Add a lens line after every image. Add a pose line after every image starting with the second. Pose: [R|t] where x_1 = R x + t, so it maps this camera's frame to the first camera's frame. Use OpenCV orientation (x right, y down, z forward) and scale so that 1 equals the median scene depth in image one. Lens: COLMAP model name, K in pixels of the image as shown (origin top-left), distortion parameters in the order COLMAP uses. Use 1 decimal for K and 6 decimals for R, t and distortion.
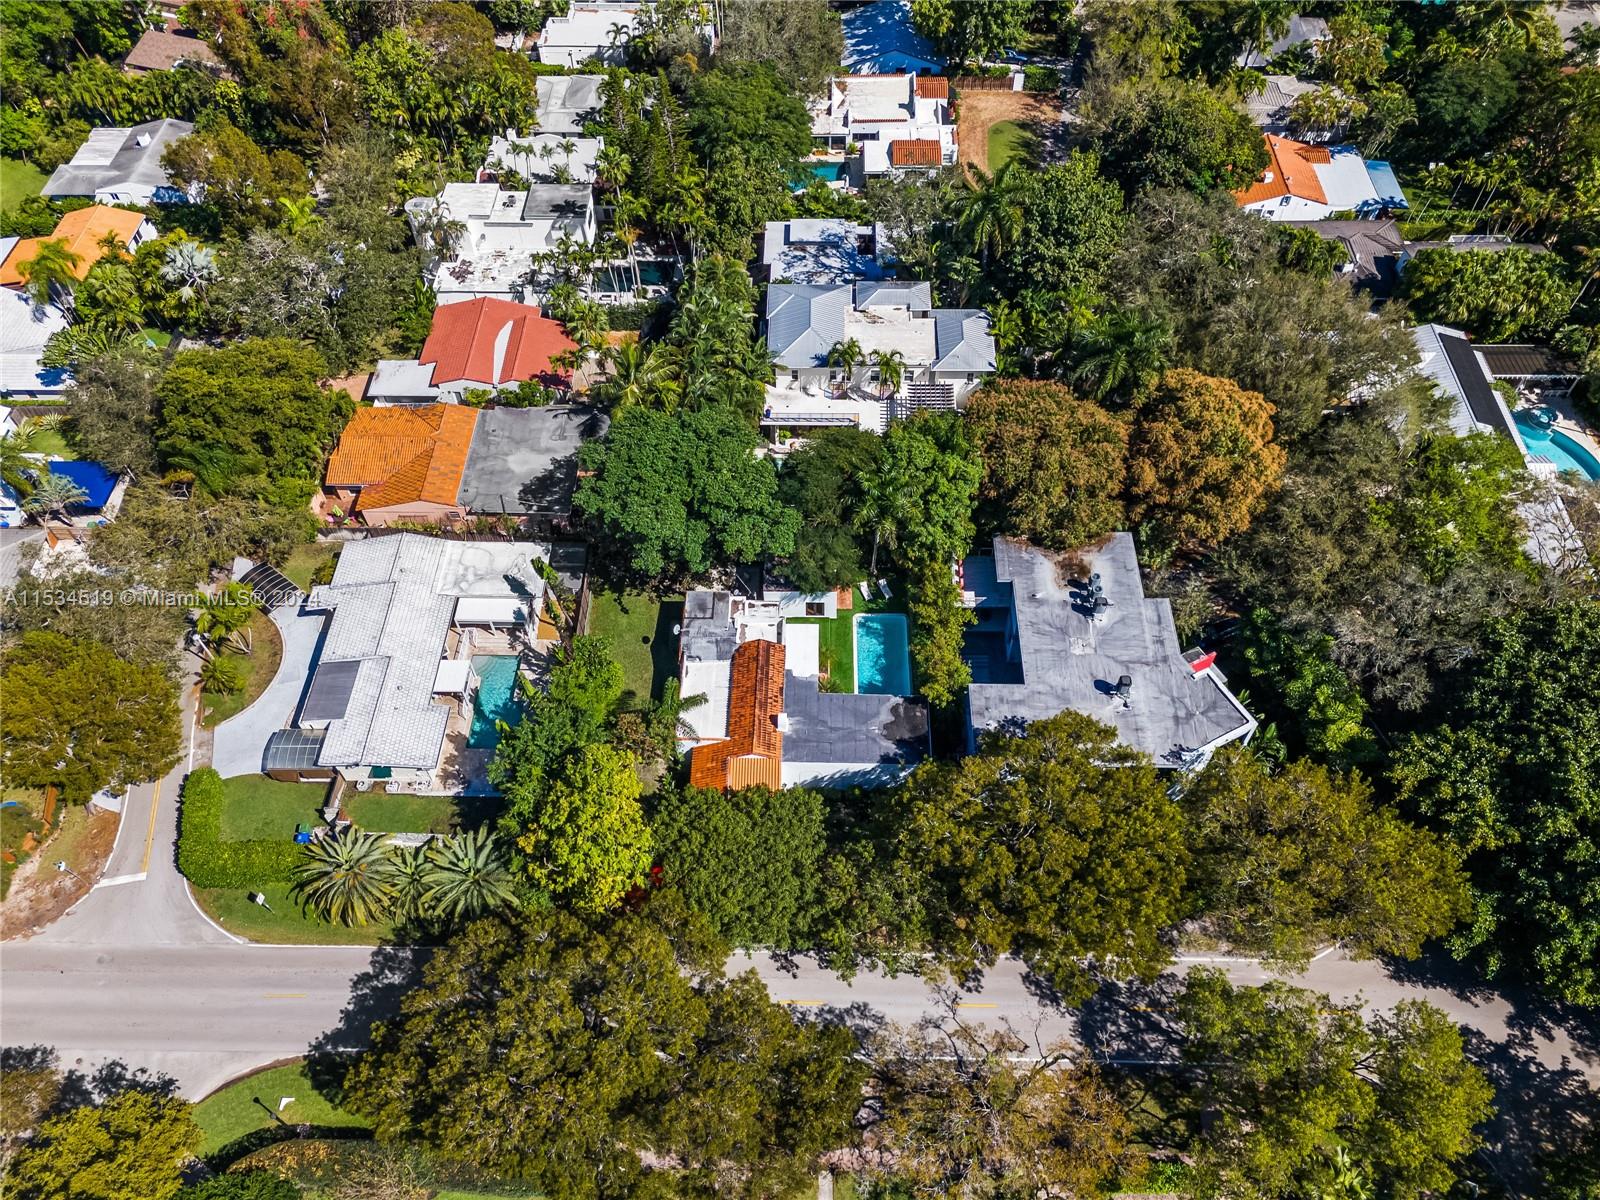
lens RADIAL K [[1164.0, 0, 805.2], [0, 1164.0, 600.0], [0, 0, 1]] dist [0.039051, -0.026474]
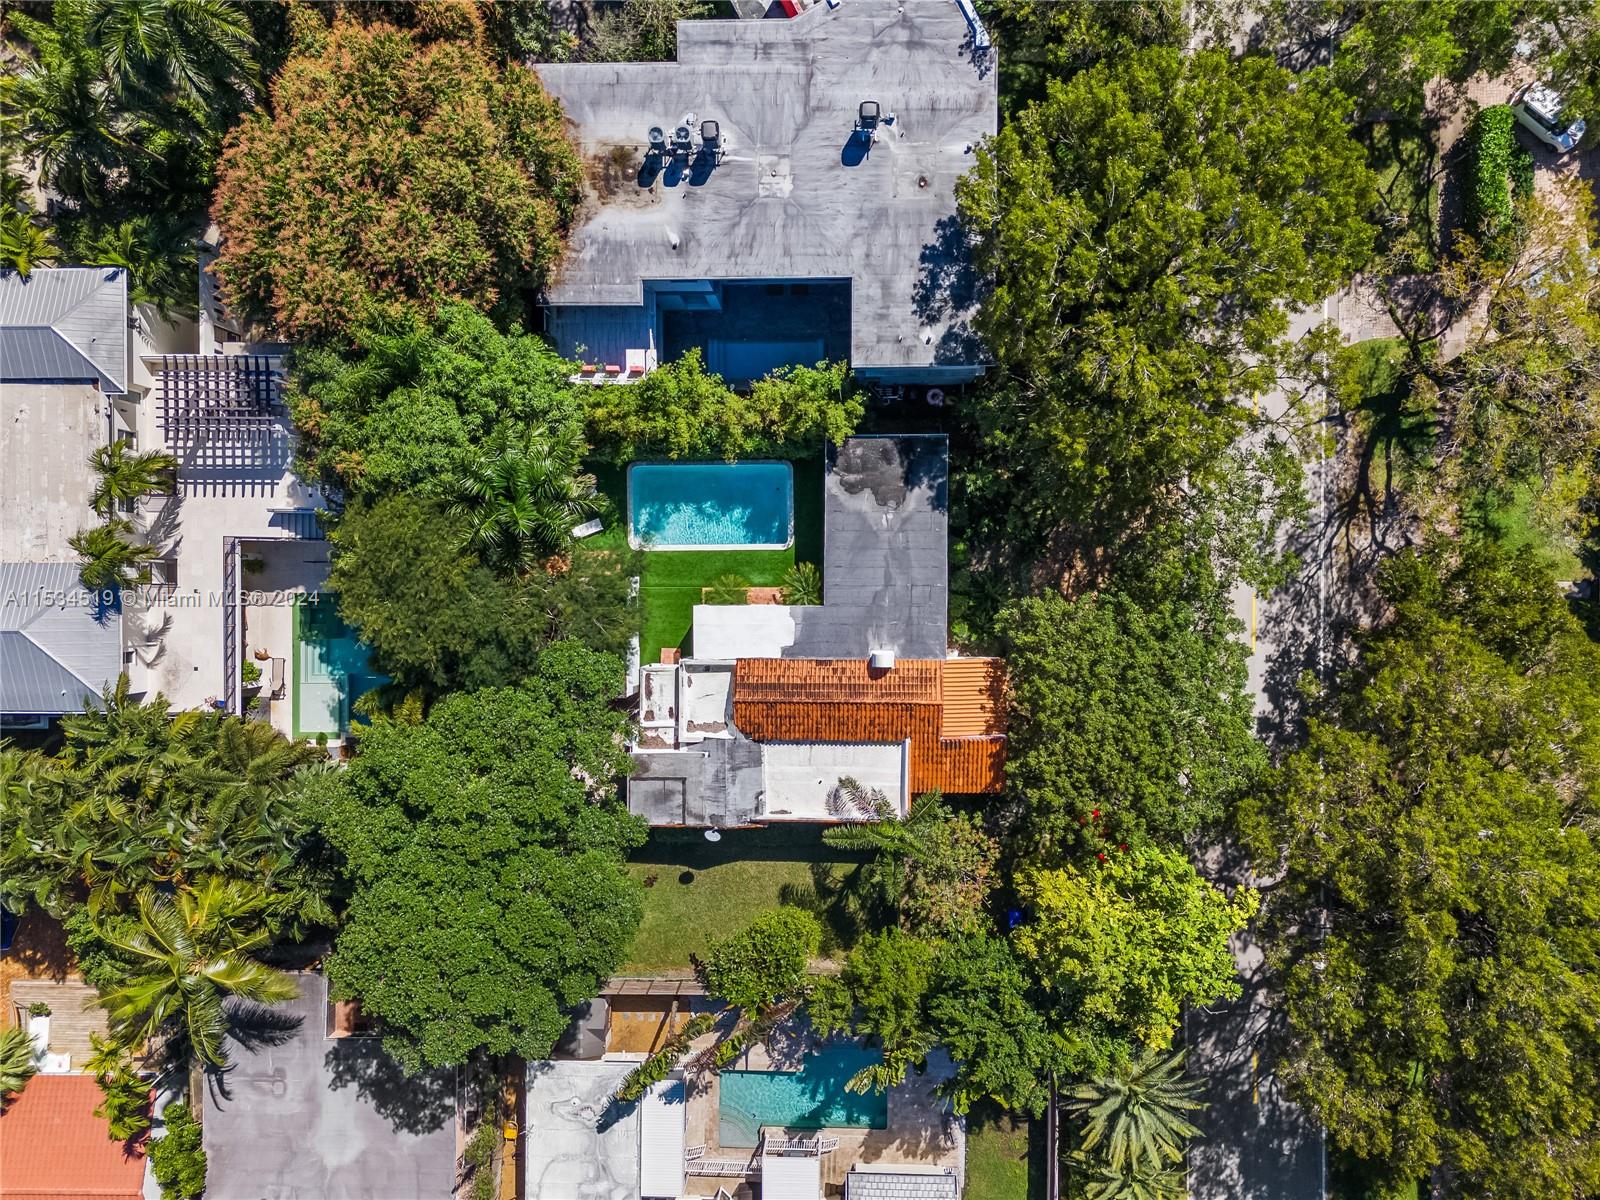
lens RADIAL K [[1164.0, 0, 801.5], [0, 1164.0, 596.5], [0, 0, 1]] dist [0.039051, -0.026474]
pose [[-0.016753, -0.999858, 0.001686, 0.013930], [0.824714, -0.012865, 0.565404, -0.266941], [-0.565302, 0.010863, 0.824812, 0.433666]]
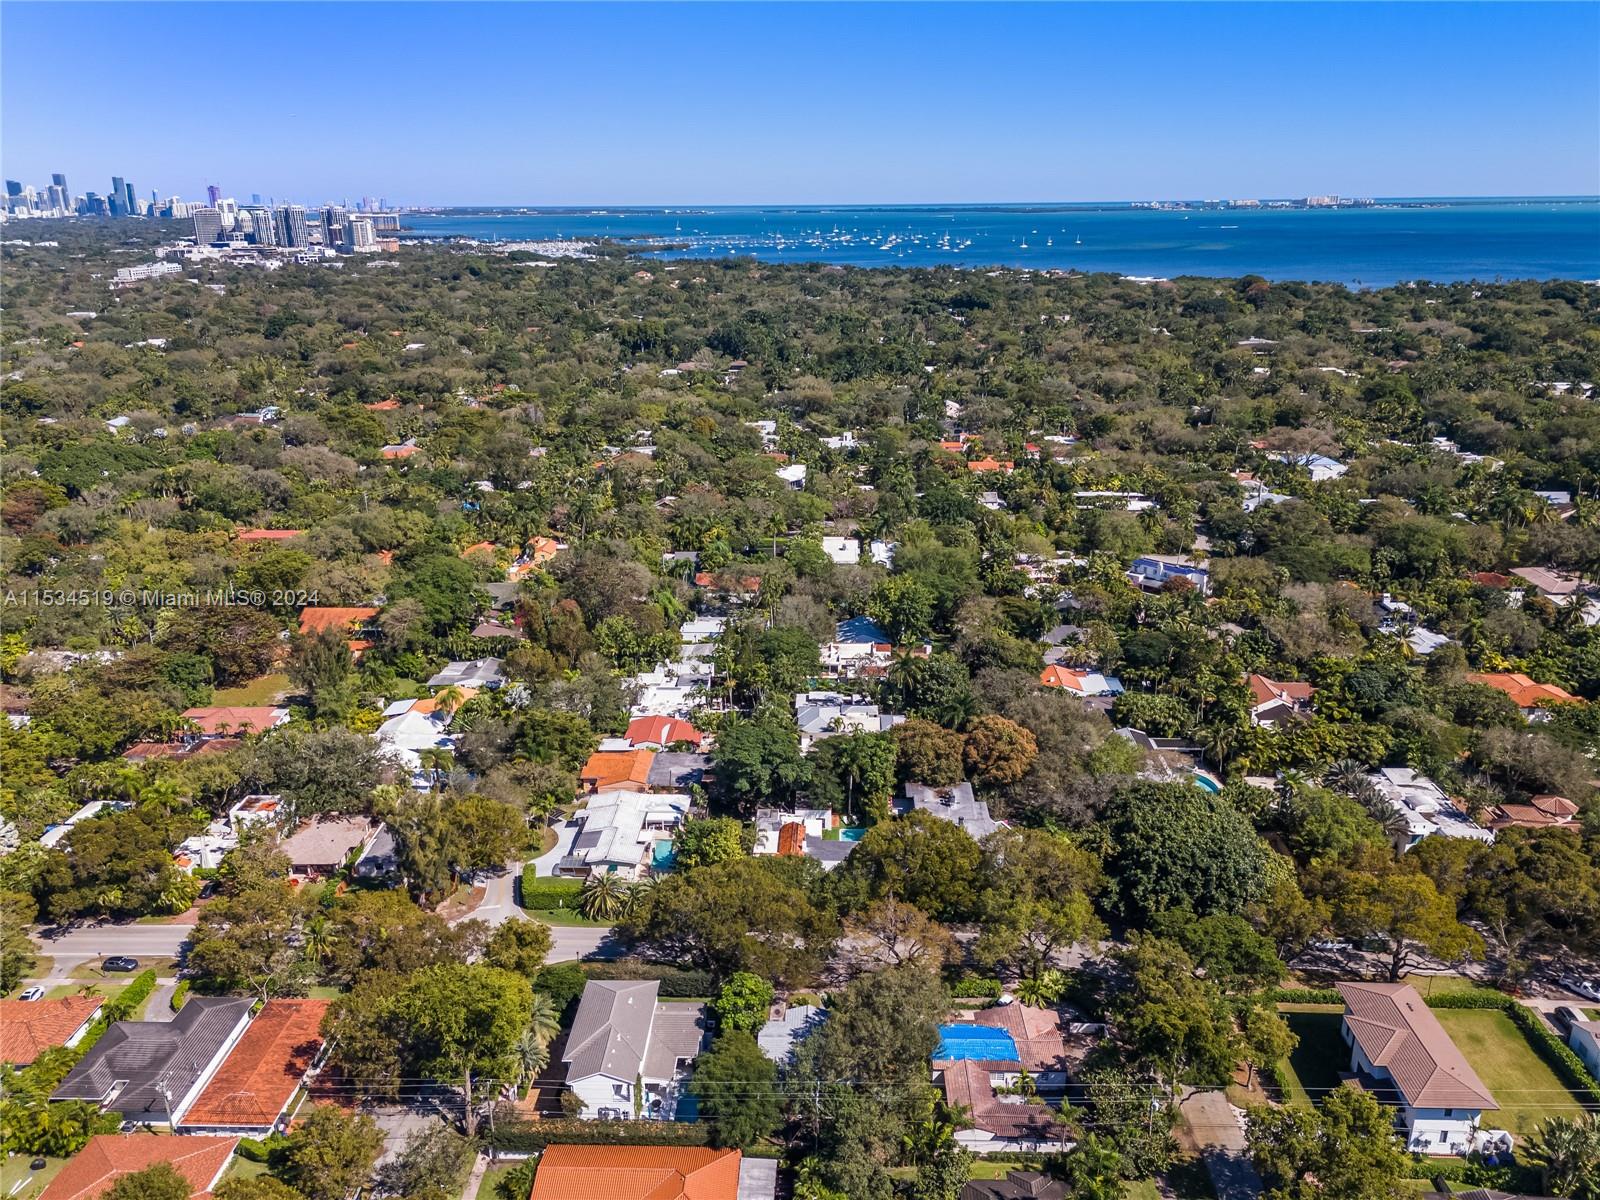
lens RADIAL K [[1164.0, 0, 800.2], [0, 1164.0, 601.4], [0, 0, 1]] dist [0.039051, -0.026474]
pose [[0.999847, 0.008636, -0.015239, 0.000619], [-0.015765, 0.822820, -0.568083, 0.840059], [0.007633, 0.568237, 0.822830, -0.887278]]
